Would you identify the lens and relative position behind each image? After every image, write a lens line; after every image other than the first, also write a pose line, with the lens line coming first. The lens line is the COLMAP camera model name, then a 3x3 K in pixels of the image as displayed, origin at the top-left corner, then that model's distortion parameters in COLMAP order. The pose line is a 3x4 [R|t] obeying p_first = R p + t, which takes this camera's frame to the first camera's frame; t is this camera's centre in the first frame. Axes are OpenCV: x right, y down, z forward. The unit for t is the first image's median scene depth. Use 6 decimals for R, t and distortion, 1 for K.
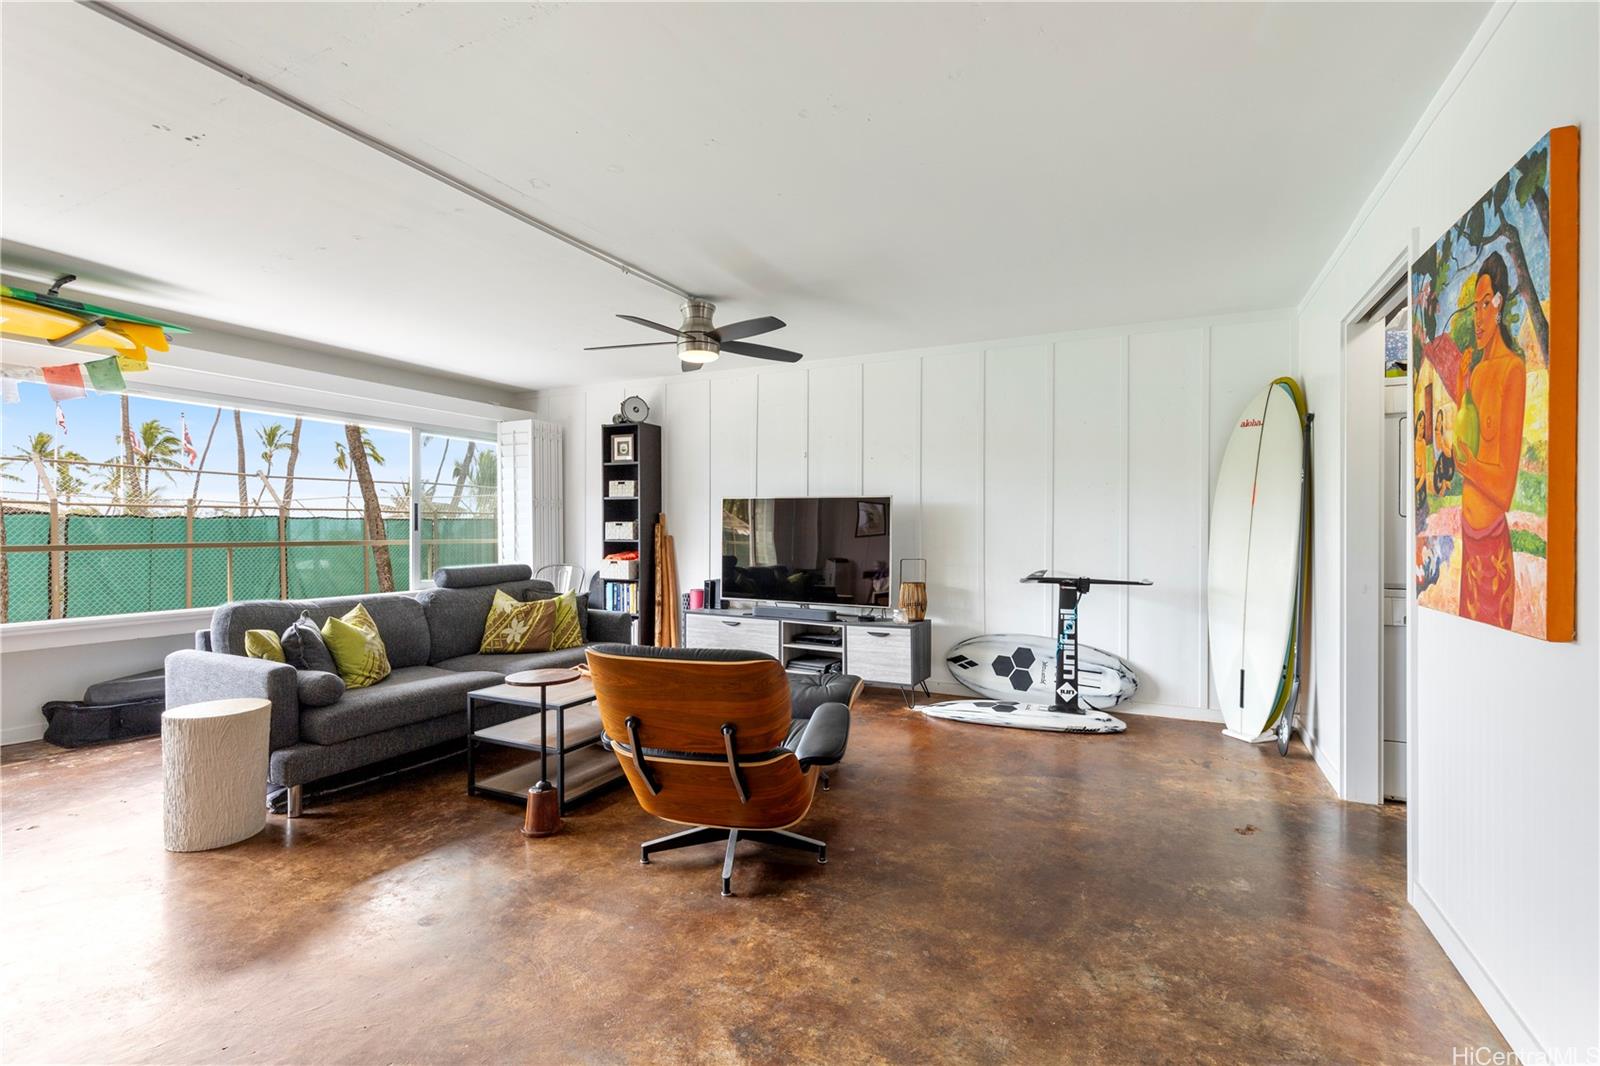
lens RADIAL K [[720.9, 0, 810.6], [0, 720.9, 531.1], [0, 0, 1]] dist [0.009364, -0.002327]
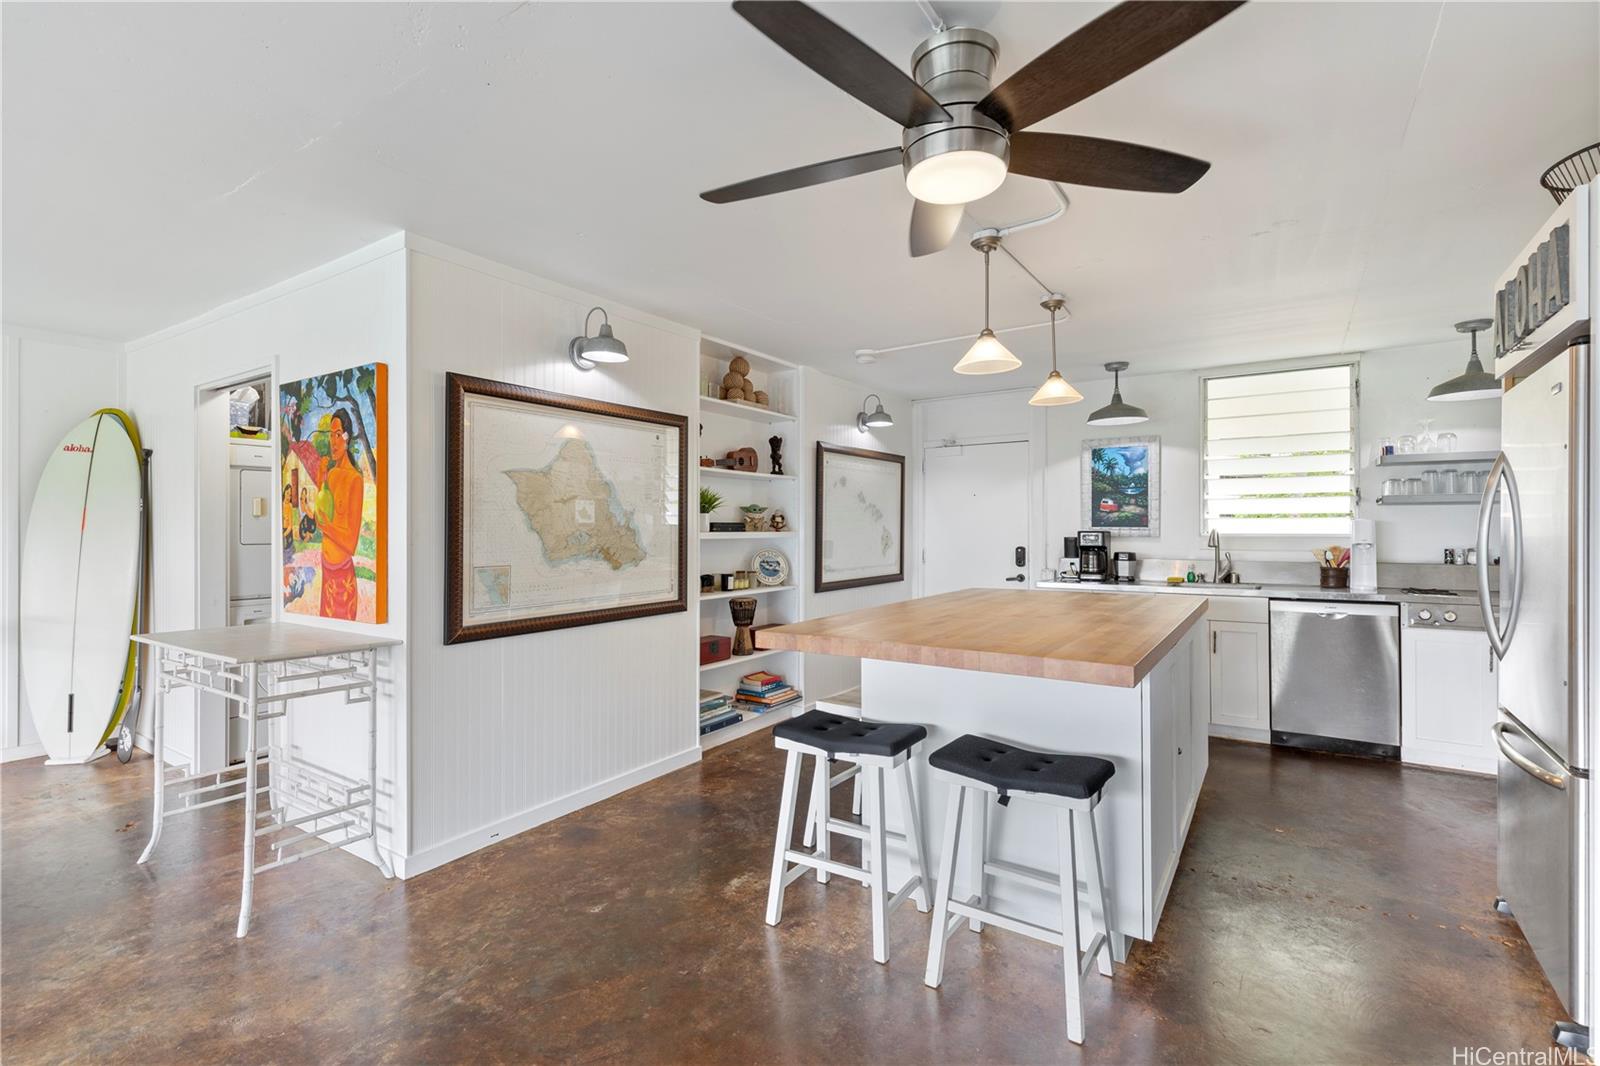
lens RADIAL K [[720.9, 0, 807.9], [0, 720.9, 527.7], [0, 0, 1]] dist [0.009364, -0.002327]
pose [[0.128790, -0.001972, 0.991670, -0.251712], [0.002767, 0.999995, 0.001629, -0.035328], [-0.991668, 0.002534, 0.128795, -0.132768]]
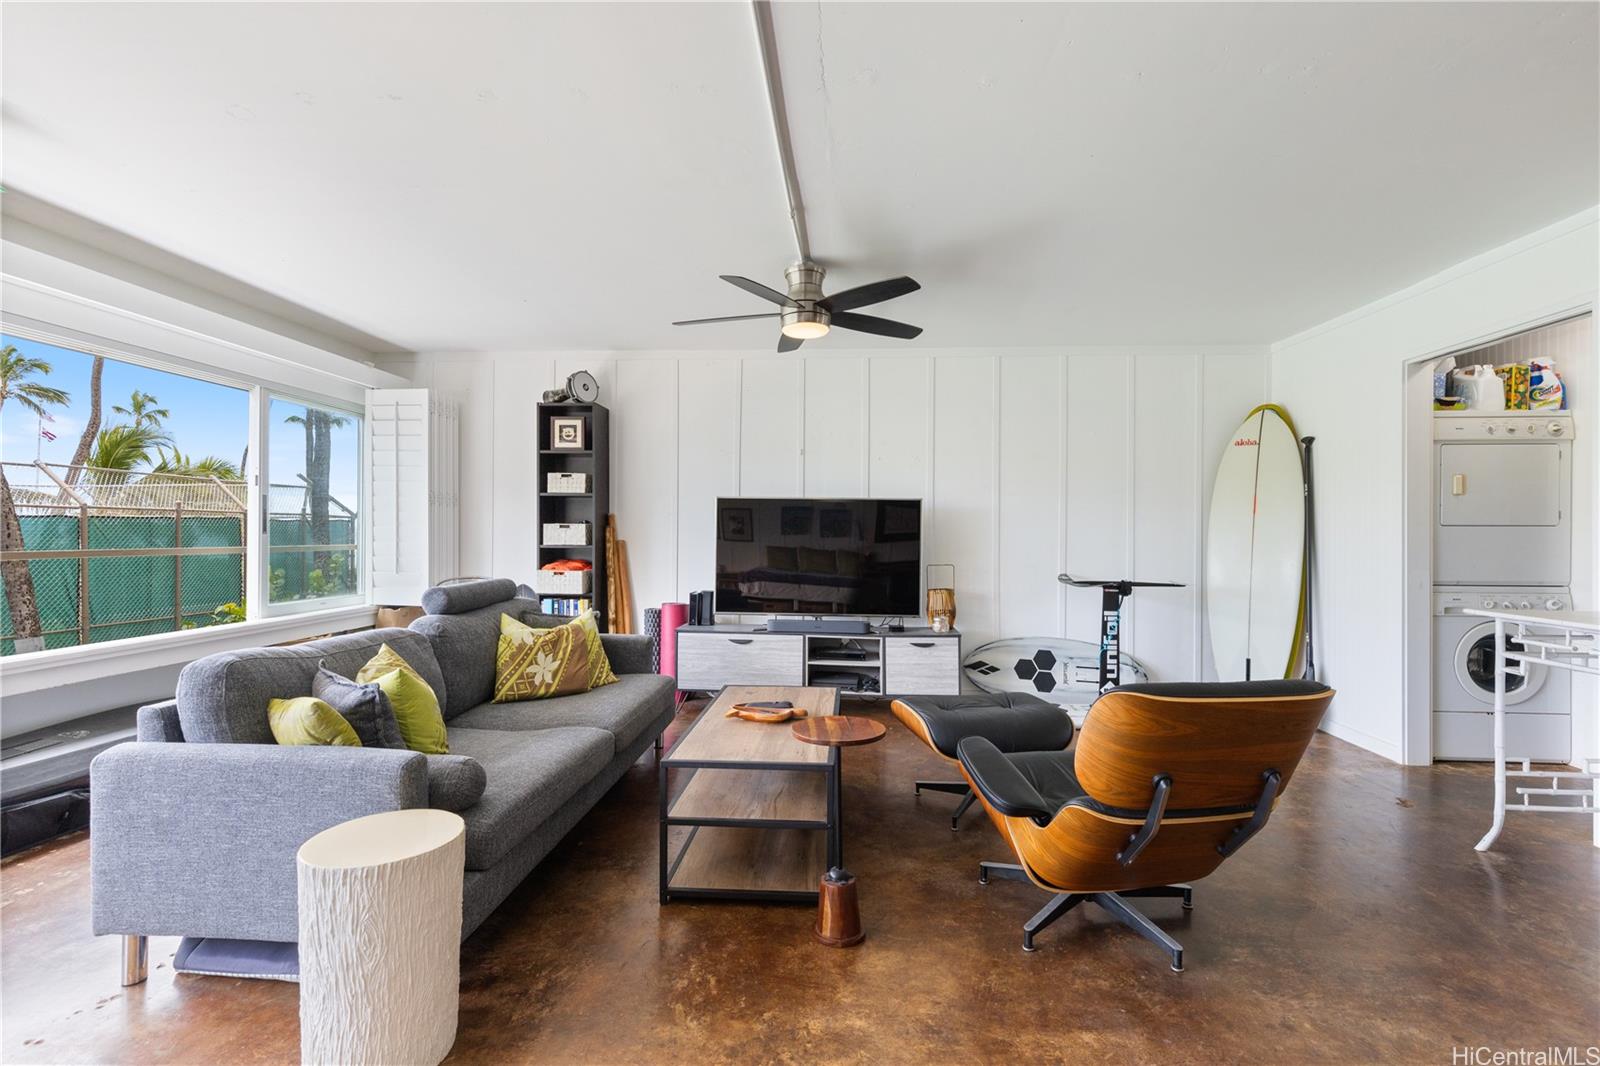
lens RADIAL K [[720.9, 0, 807.5], [0, 720.9, 528.2], [0, 0, 1]] dist [0.009364, -0.002327]
pose [[0.923569, 0.005461, 0.383393, -0.448400], [-0.002588, 0.999965, -0.008008, -0.002112], [-0.383423, 0.006403, 0.923550, 0.202757]]
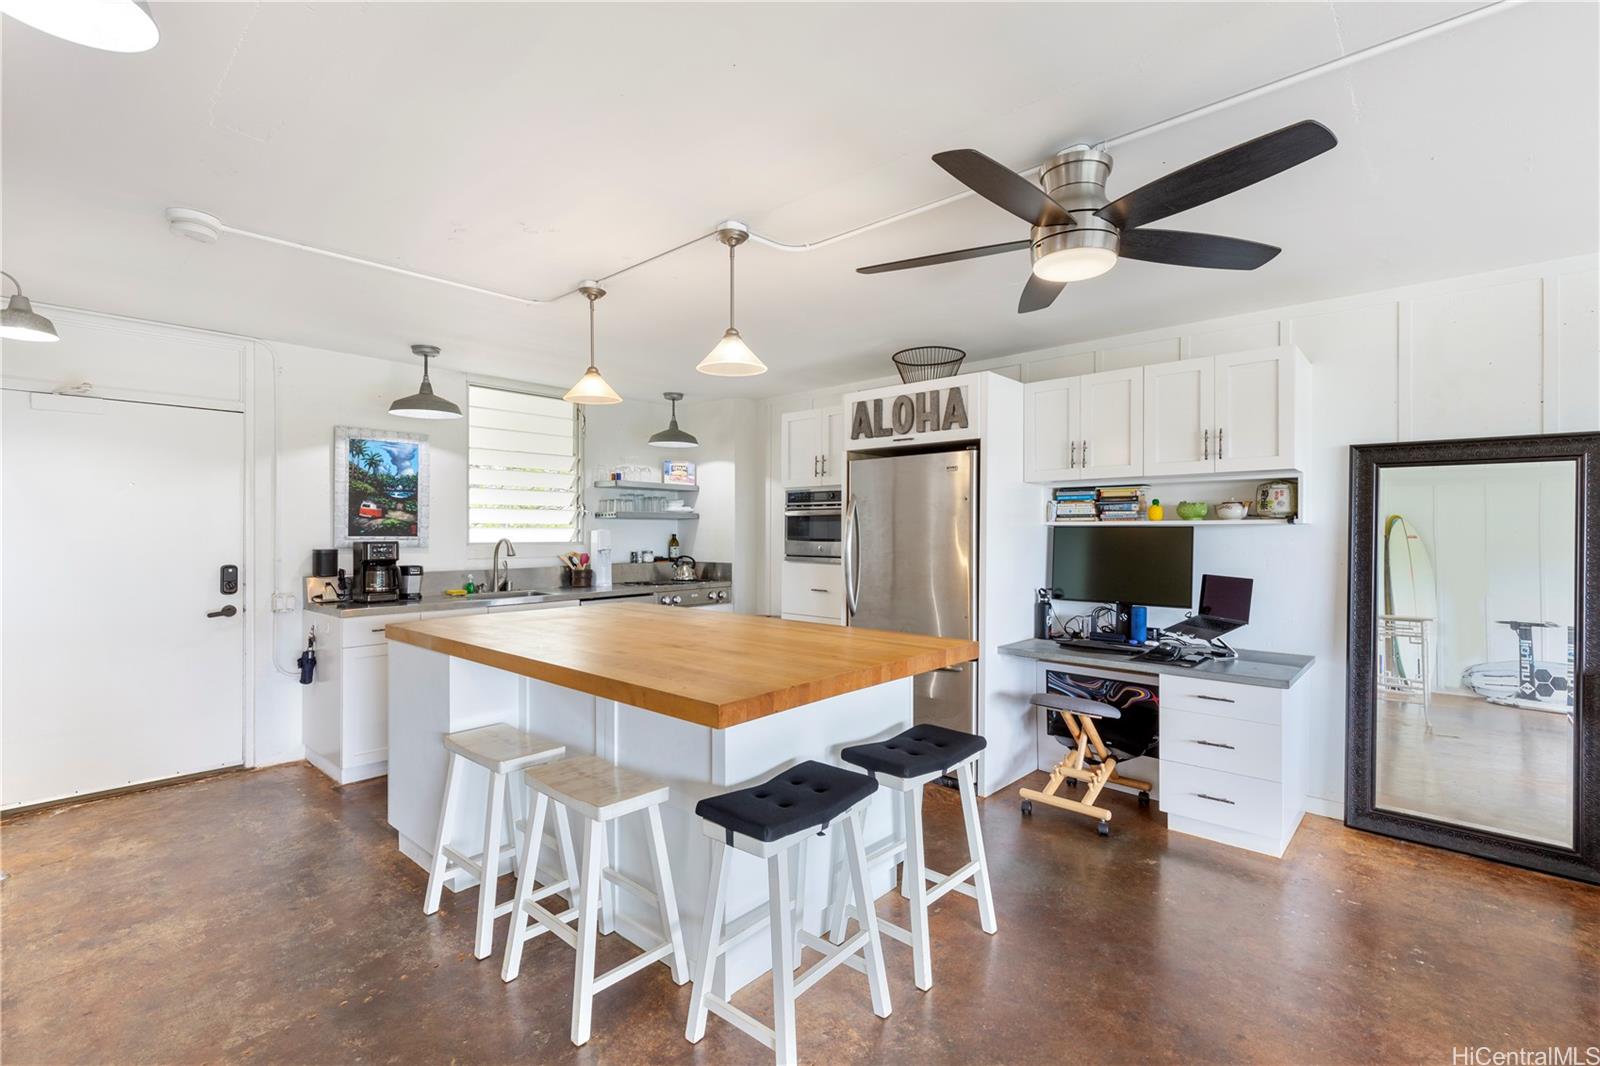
lens RADIAL K [[720.9, 0, 808.6], [0, 720.9, 526.4], [0, 0, 1]] dist [0.009364, -0.002327]
pose [[-0.963693, -0.001205, 0.267009, 0.179450], [-0.002856, 0.999979, -0.005797, -0.043024], [-0.266996, -0.006349, -0.963677, 0.346685]]
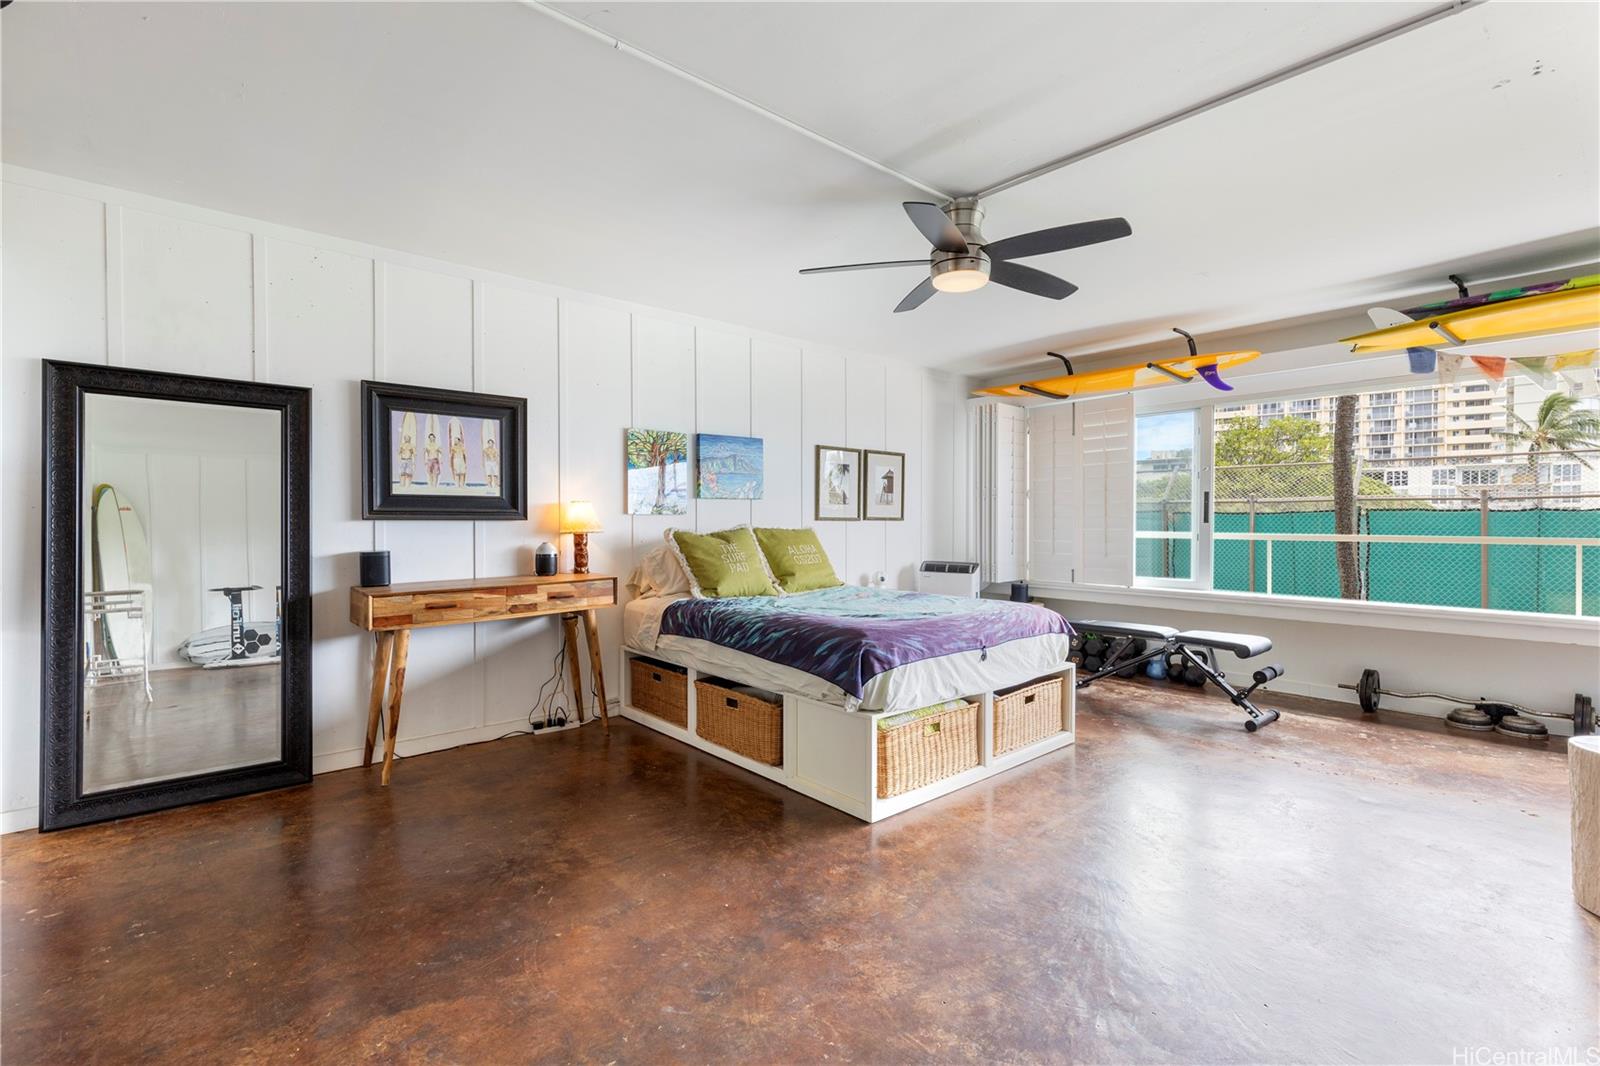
lens RADIAL K [[720.9, 0, 808.6], [0, 720.9, 534.5], [0, 0, 1]] dist [0.009364, -0.002327]
pose [[-0.380506, 0.014265, -0.924669, 0.156640], [-0.002367, 0.999863, 0.016399, 0.002724], [0.924776, 0.008429, -0.380420, 0.292019]]
